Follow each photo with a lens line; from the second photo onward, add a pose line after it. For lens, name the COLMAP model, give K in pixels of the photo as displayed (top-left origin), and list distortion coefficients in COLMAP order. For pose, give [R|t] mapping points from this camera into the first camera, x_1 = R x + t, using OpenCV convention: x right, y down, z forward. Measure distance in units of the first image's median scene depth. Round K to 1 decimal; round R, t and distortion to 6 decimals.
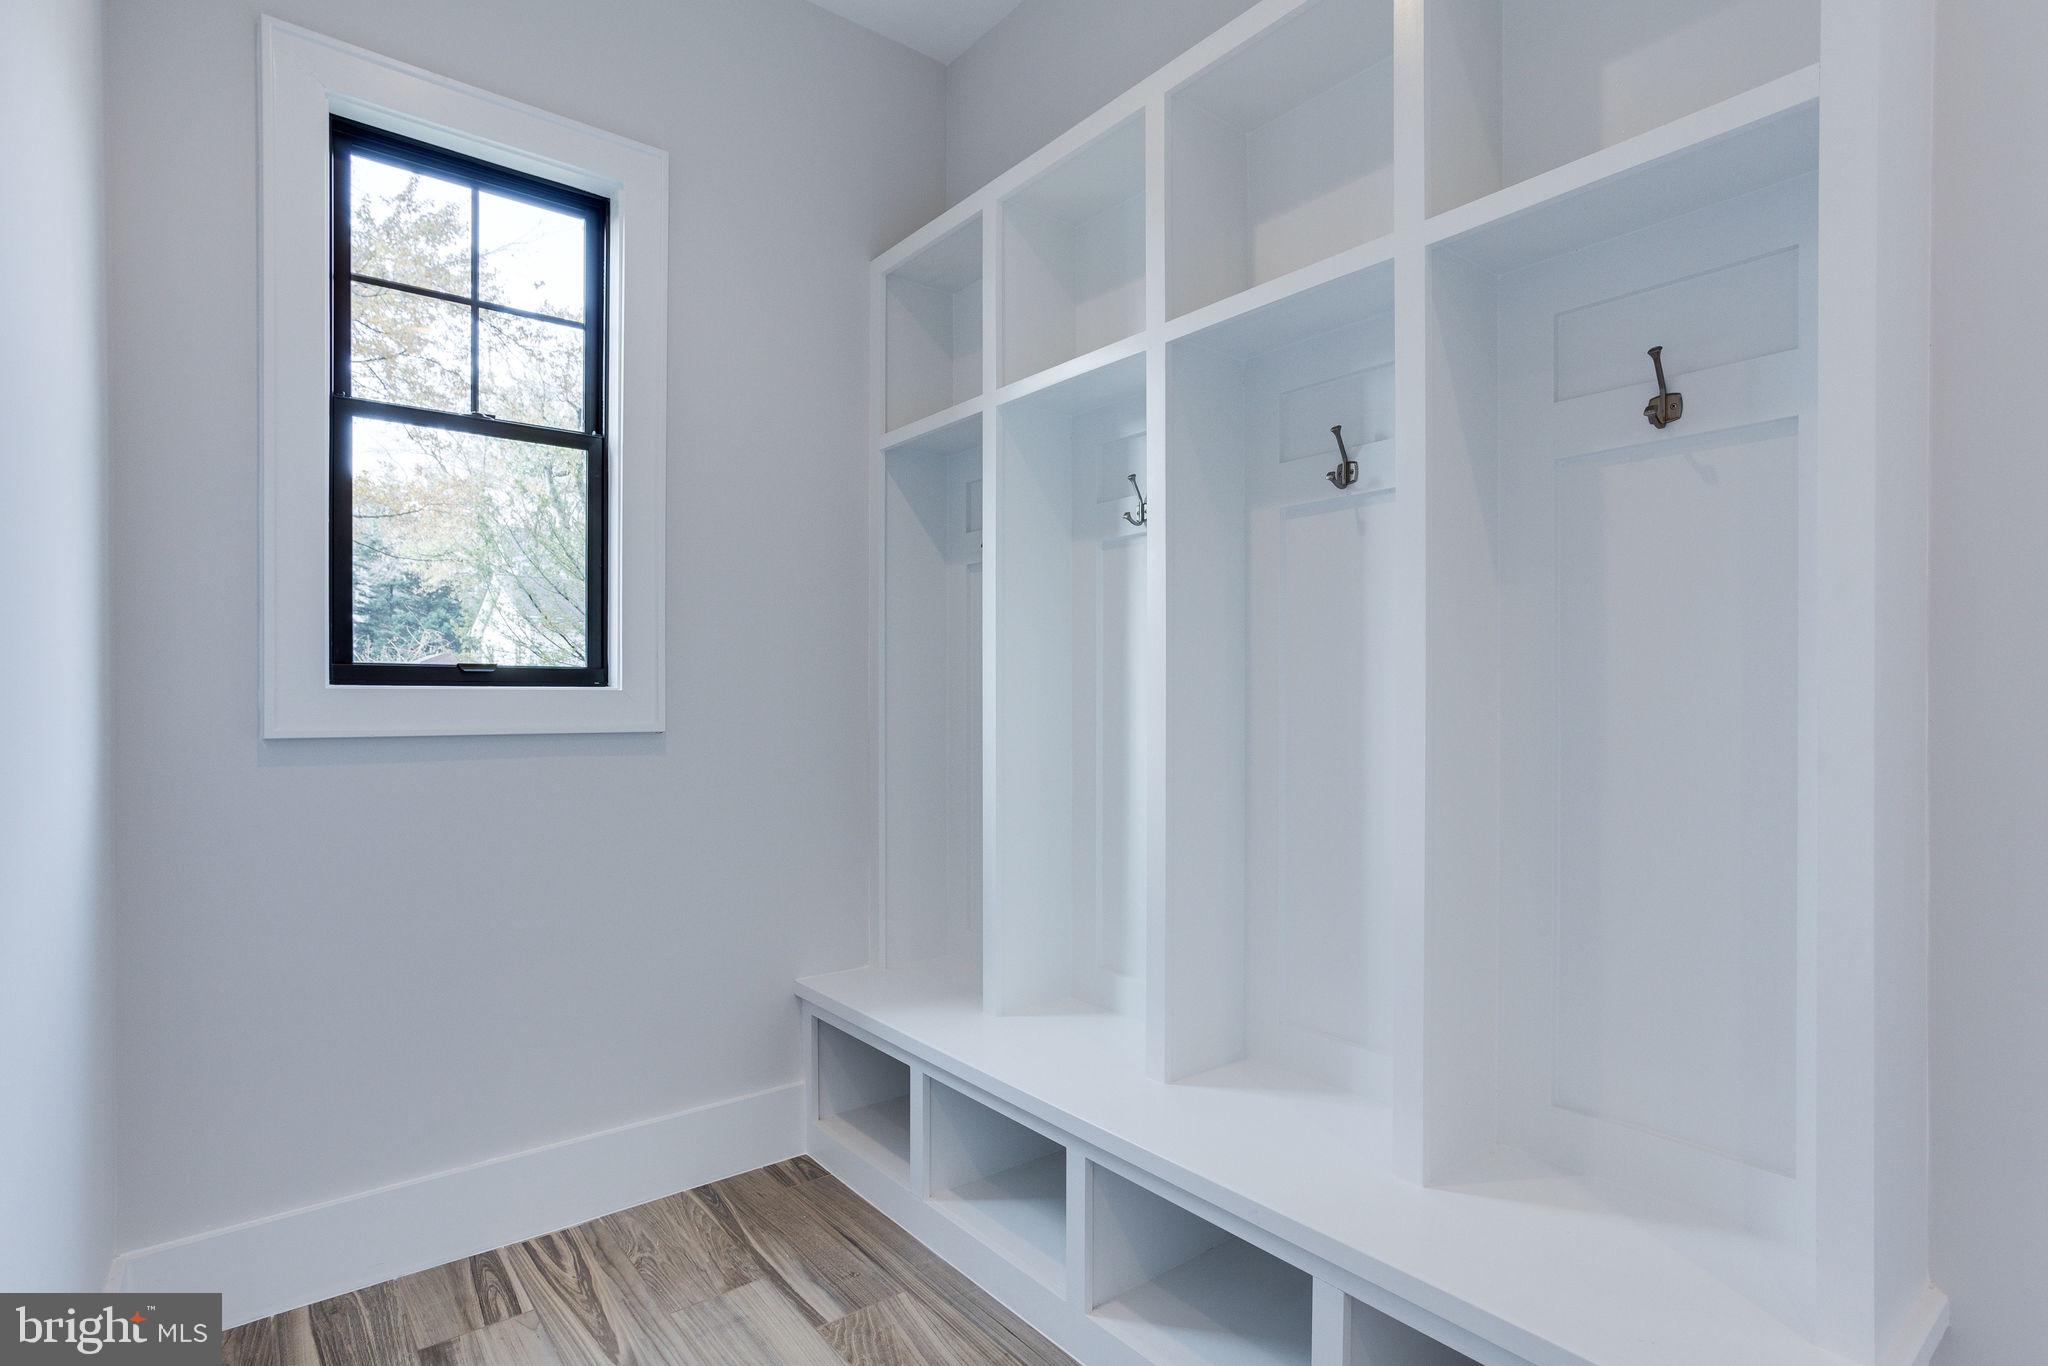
lens RADIAL K [[1005.8, 0, 1032.1], [0, 1005.8, 703.2], [0, 0, 1]] dist [-0.053412, 0.031500]
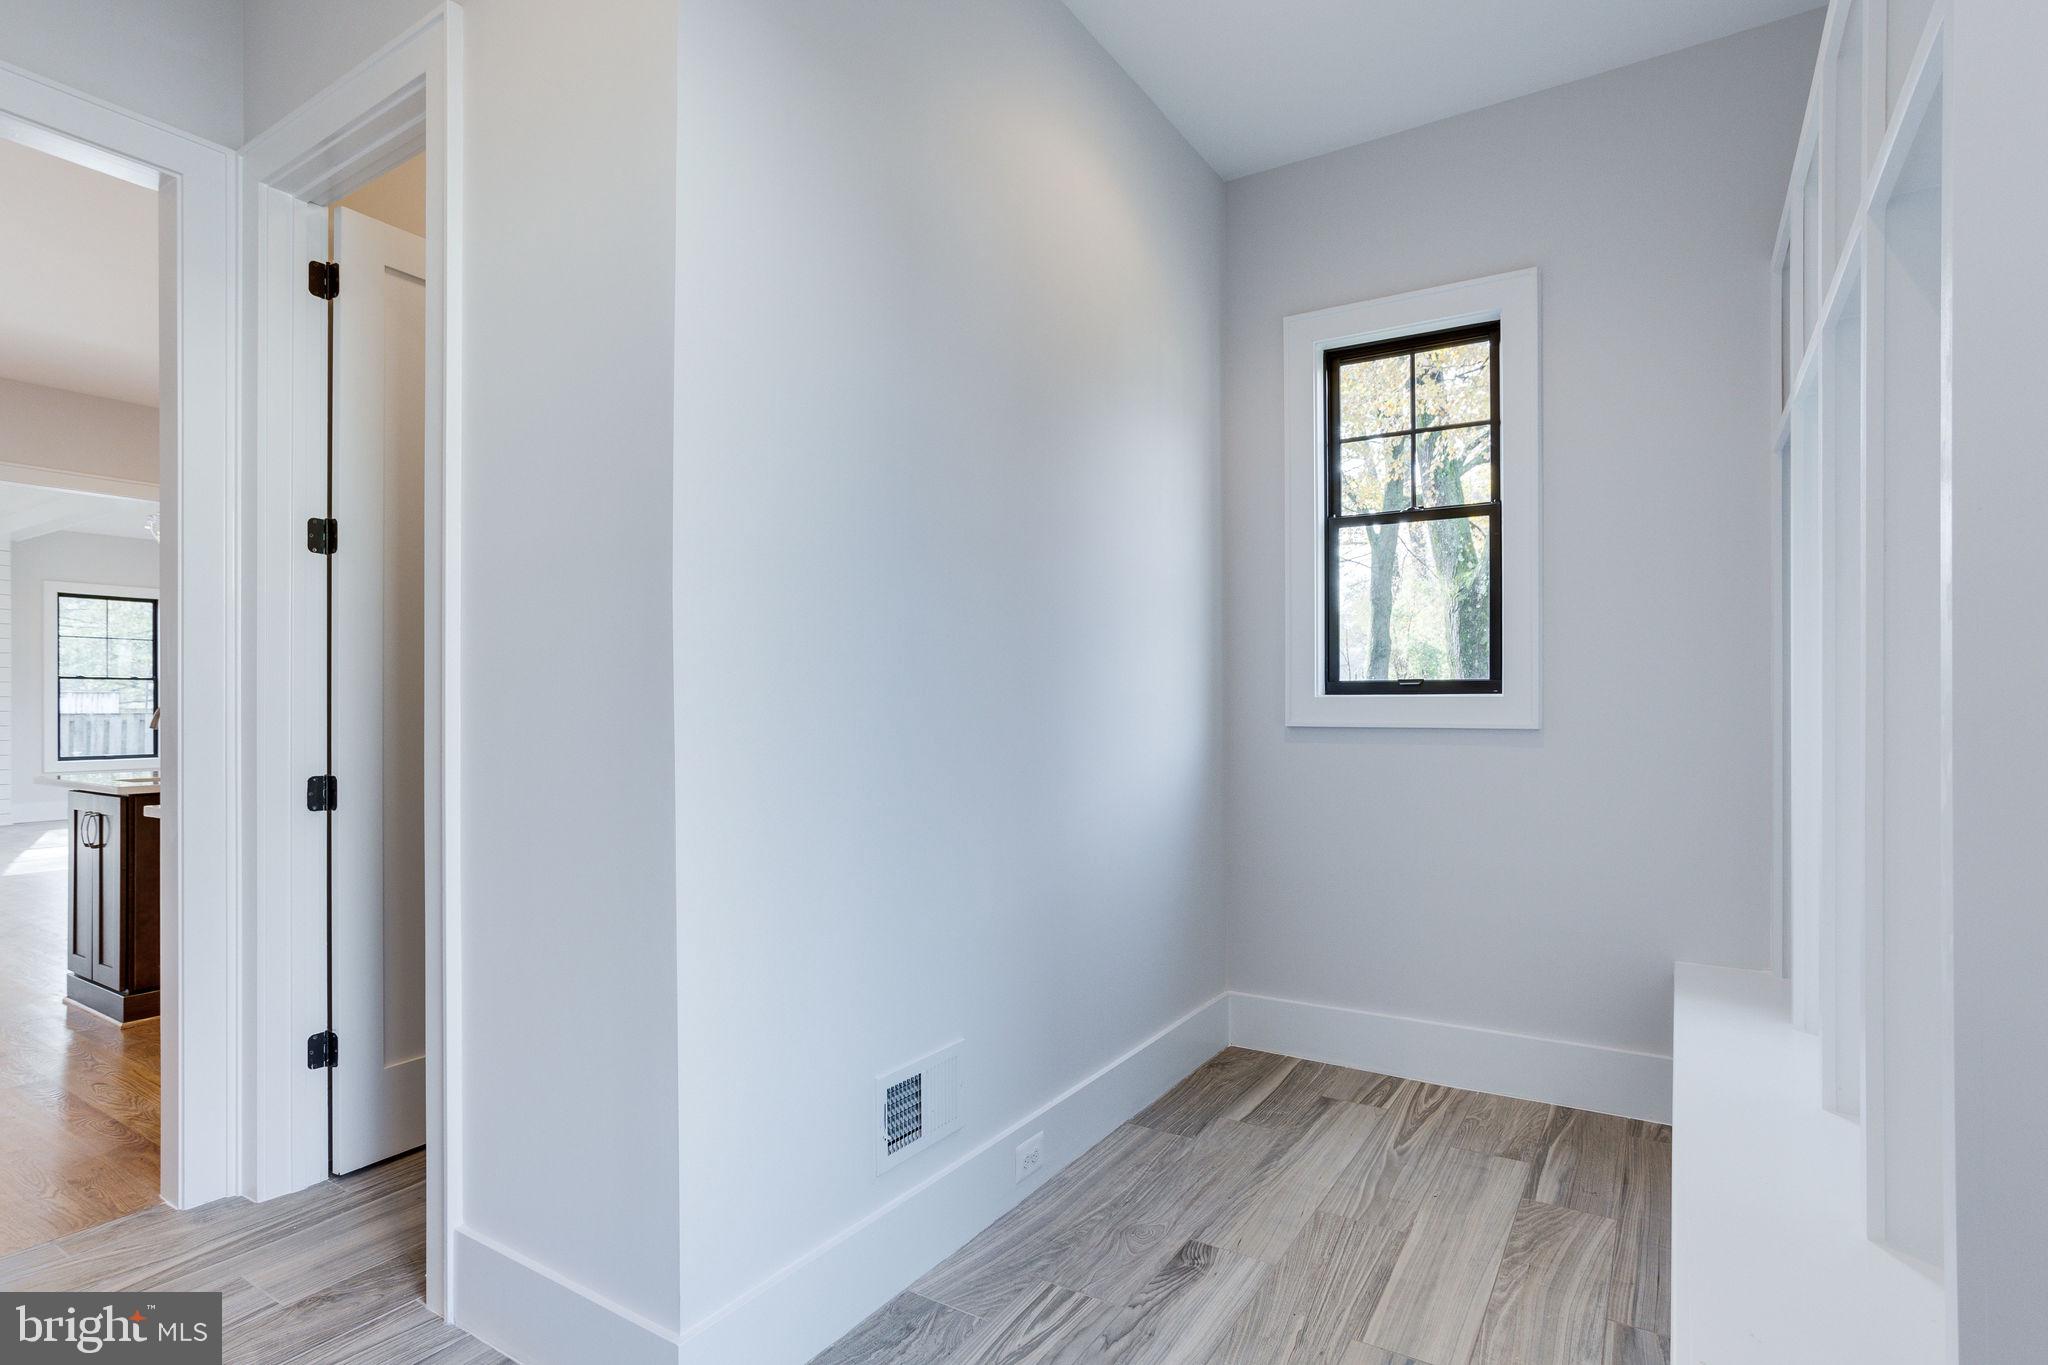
lens RADIAL K [[1005.8, 0, 1032.1], [0, 1005.8, 702.7], [0, 0, 1]] dist [-0.053412, 0.031500]
pose [[0.323376, -0.007290, -0.946242, 0.692010], [-0.003861, 0.999952, -0.009023, 0.010967], [0.946263, 0.006572, 0.323332, -0.006216]]
